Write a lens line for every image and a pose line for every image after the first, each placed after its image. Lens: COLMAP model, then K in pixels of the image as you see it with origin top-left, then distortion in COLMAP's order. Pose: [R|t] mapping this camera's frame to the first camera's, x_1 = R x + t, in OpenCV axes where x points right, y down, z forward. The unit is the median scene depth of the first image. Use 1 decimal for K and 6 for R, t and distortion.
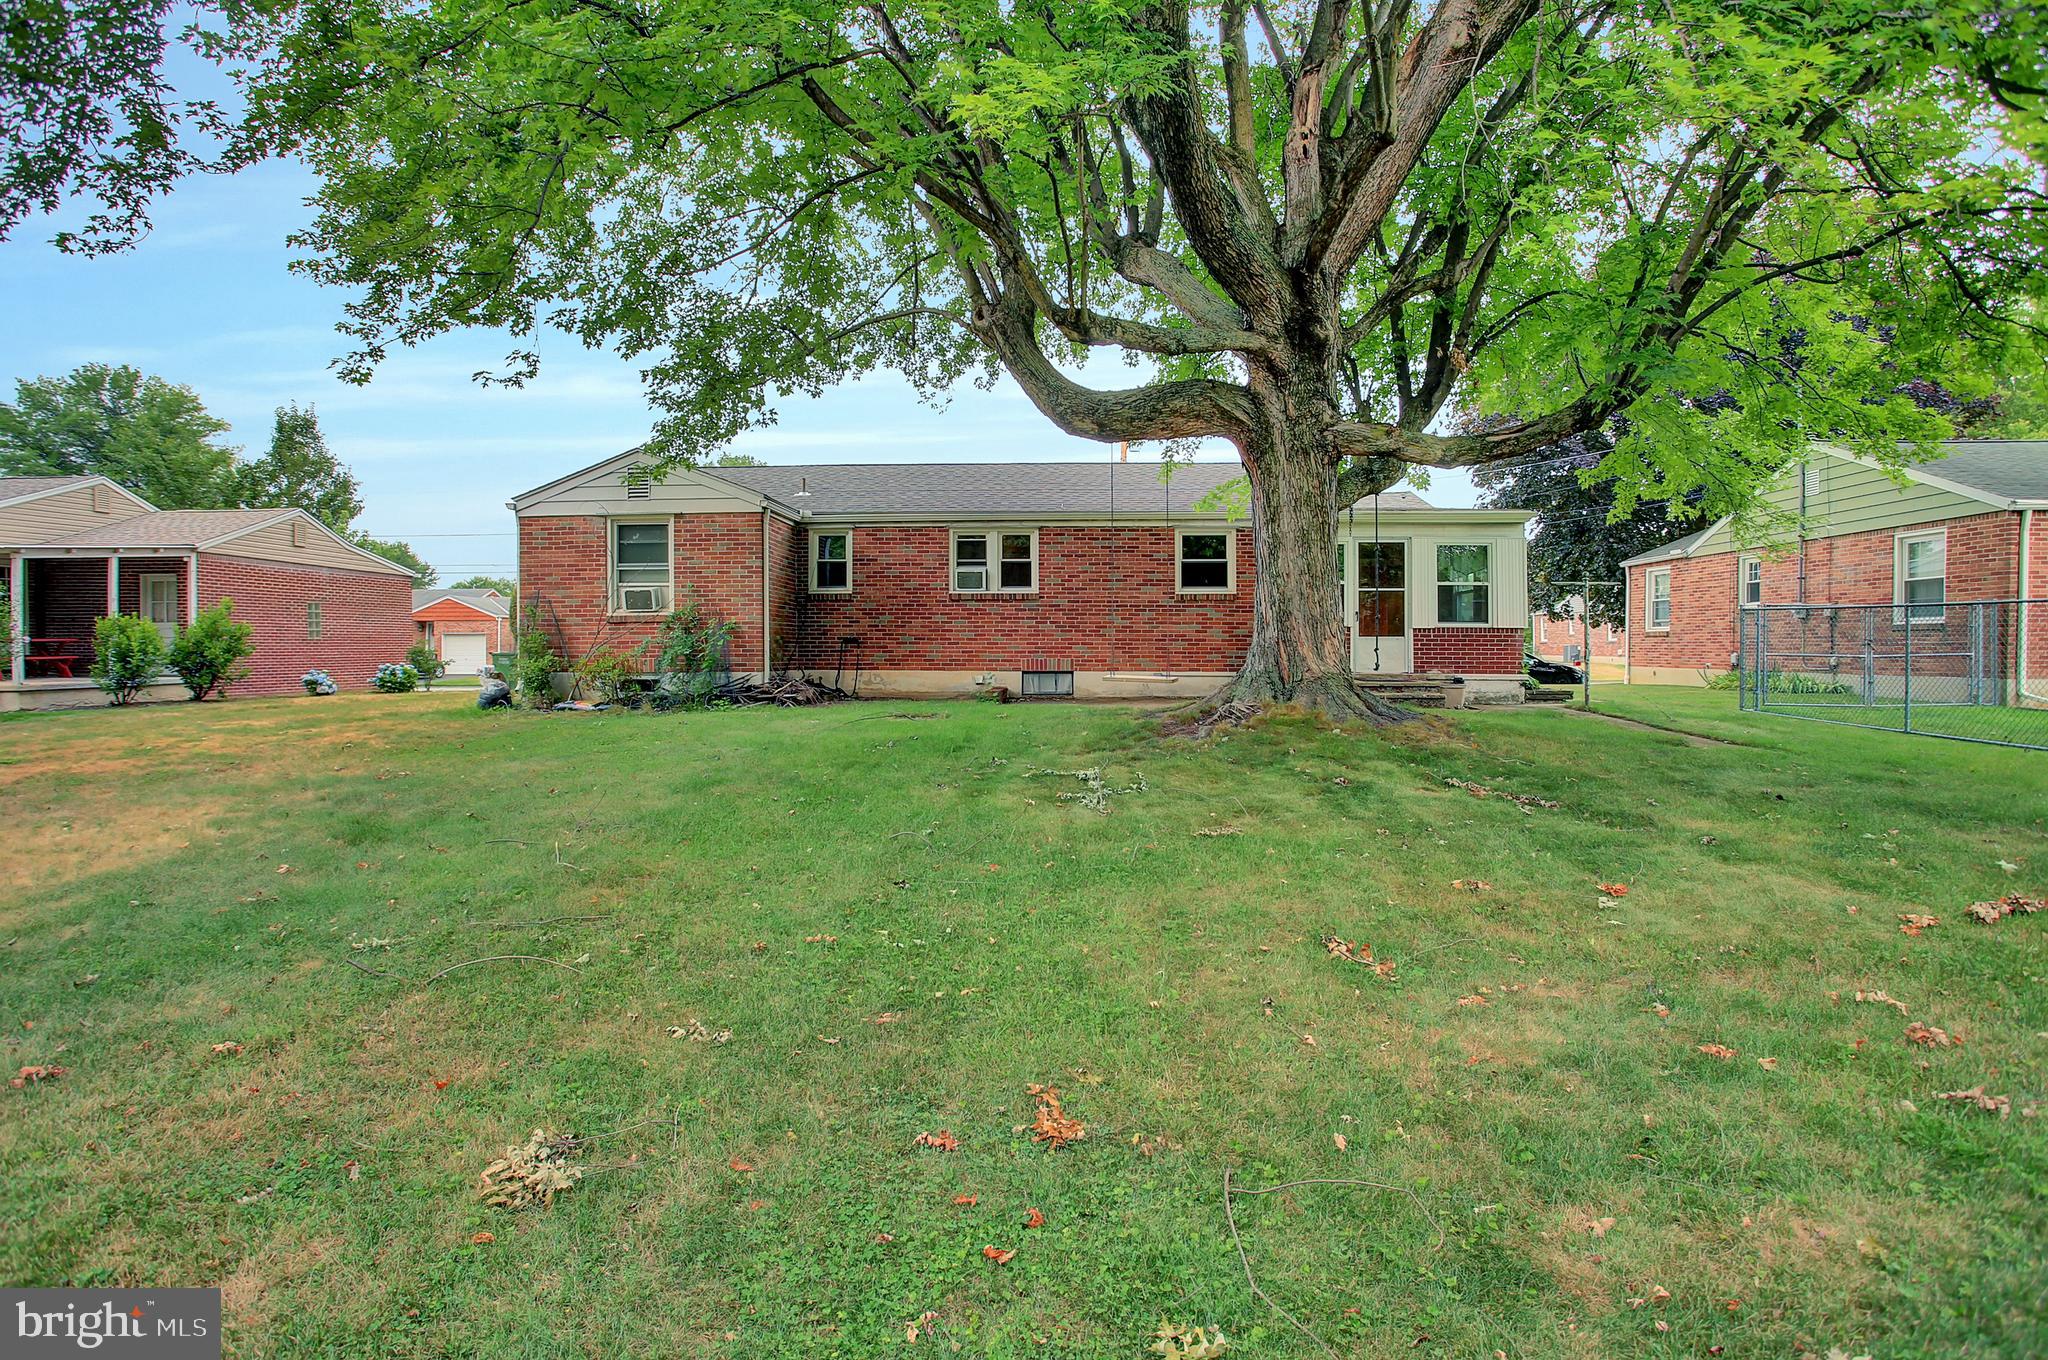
lens RADIAL K [[1037.7, 0, 1017.1], [0, 1037.7, 656.6], [0, 0, 1]] dist [-0.071883, 0.027830]
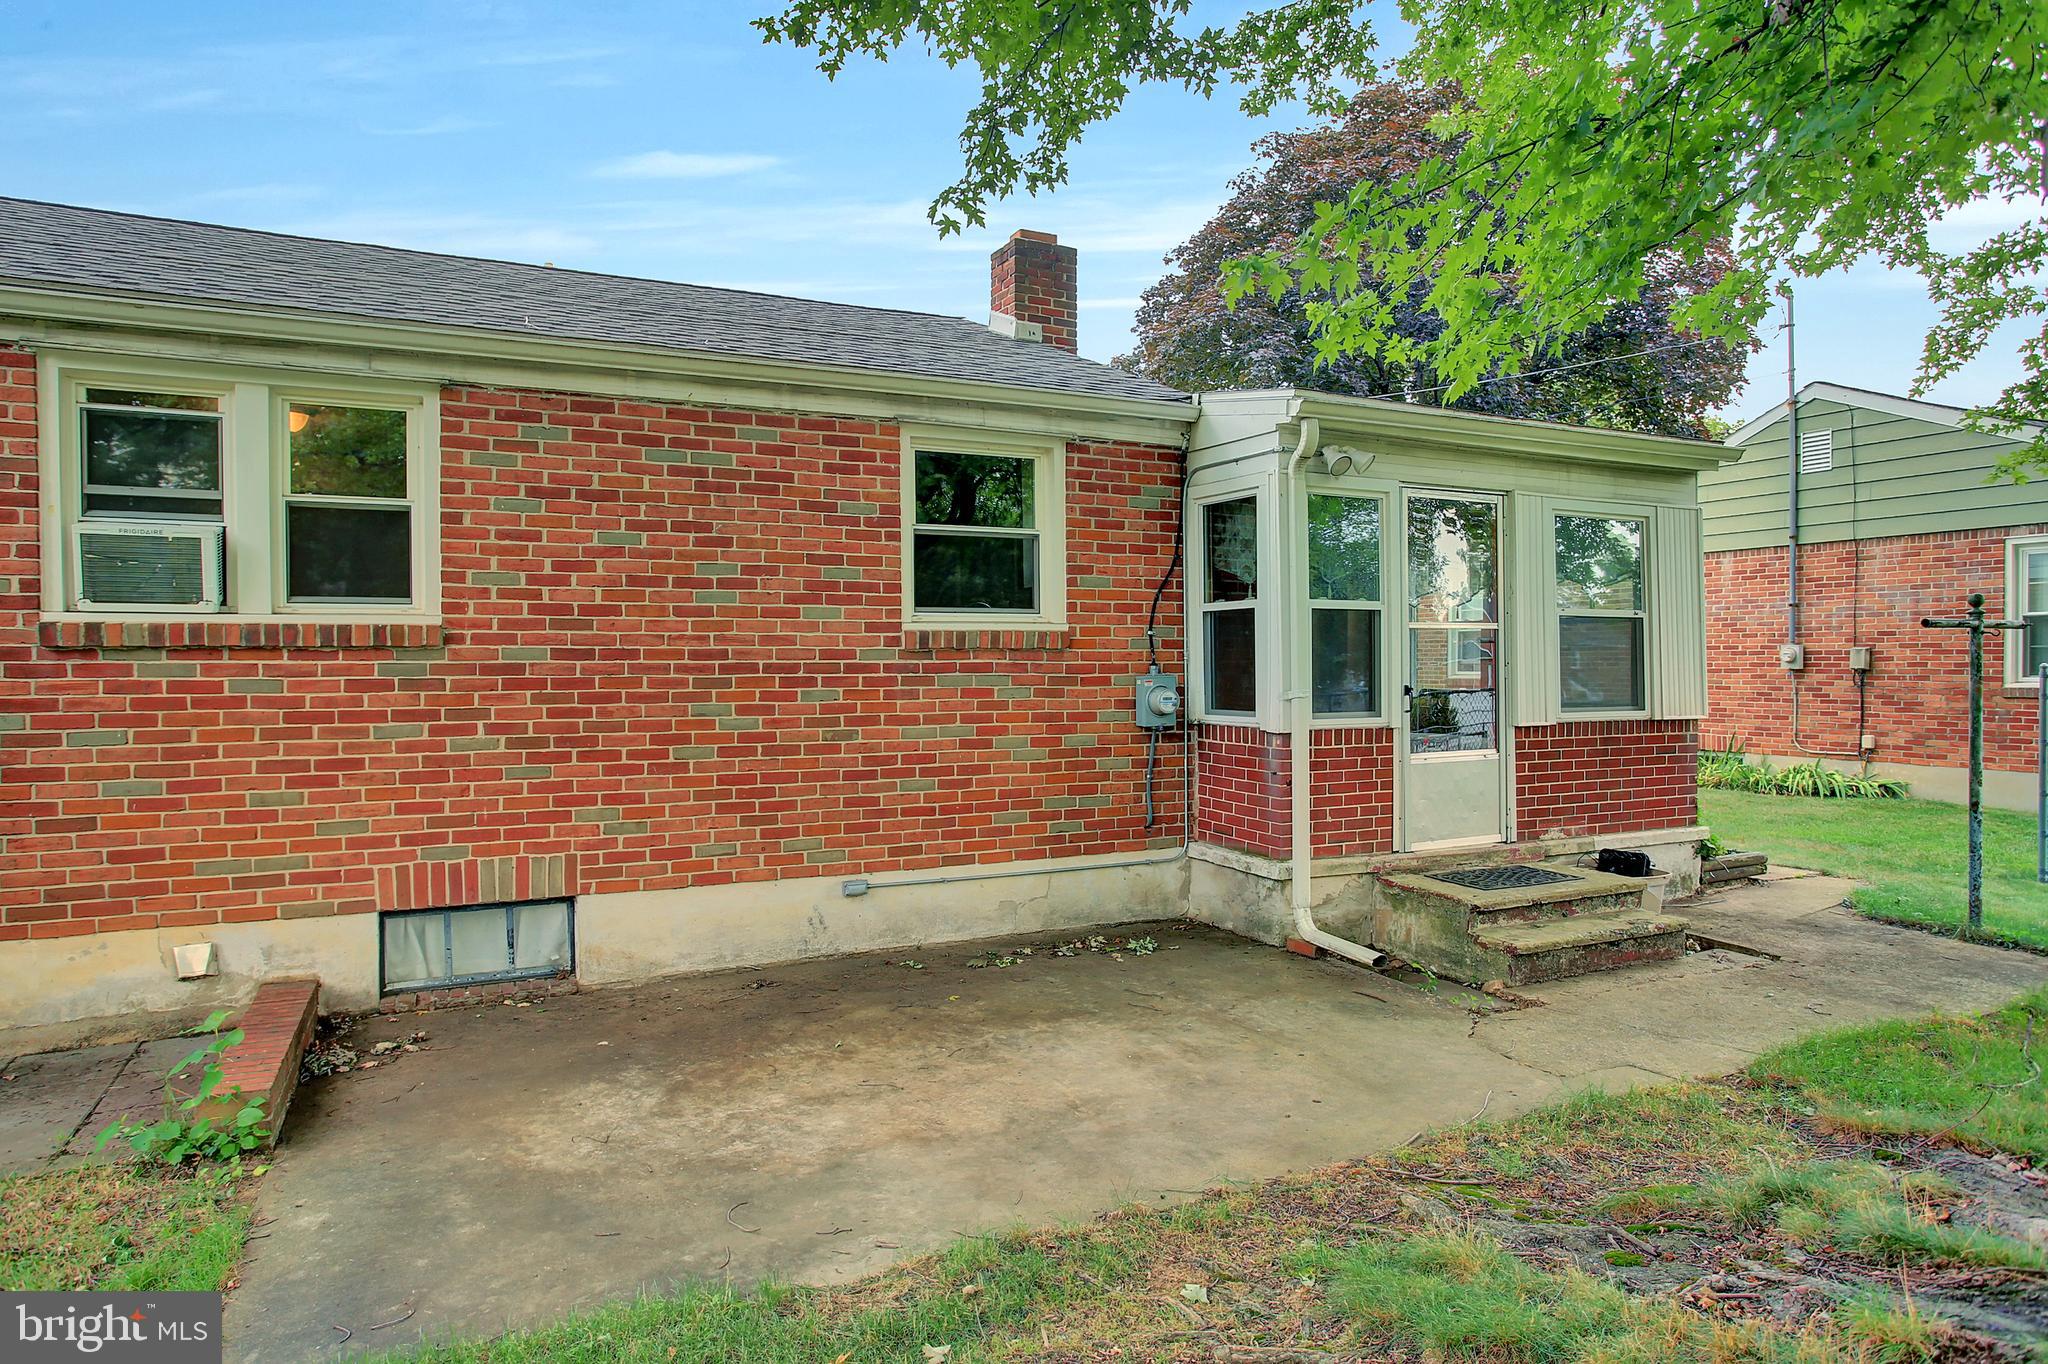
lens RADIAL K [[1182.6, 0, 984.4], [0, 1182.6, 675.2], [0, 0, 1]] dist [-0.067425, 0.050784]
pose [[0.884669, -0.010779, 0.466096, 0.003749], [0.010241, 0.999941, 0.003685, -0.047545], [-0.466108, 0.001513, 0.884727, 0.664479]]
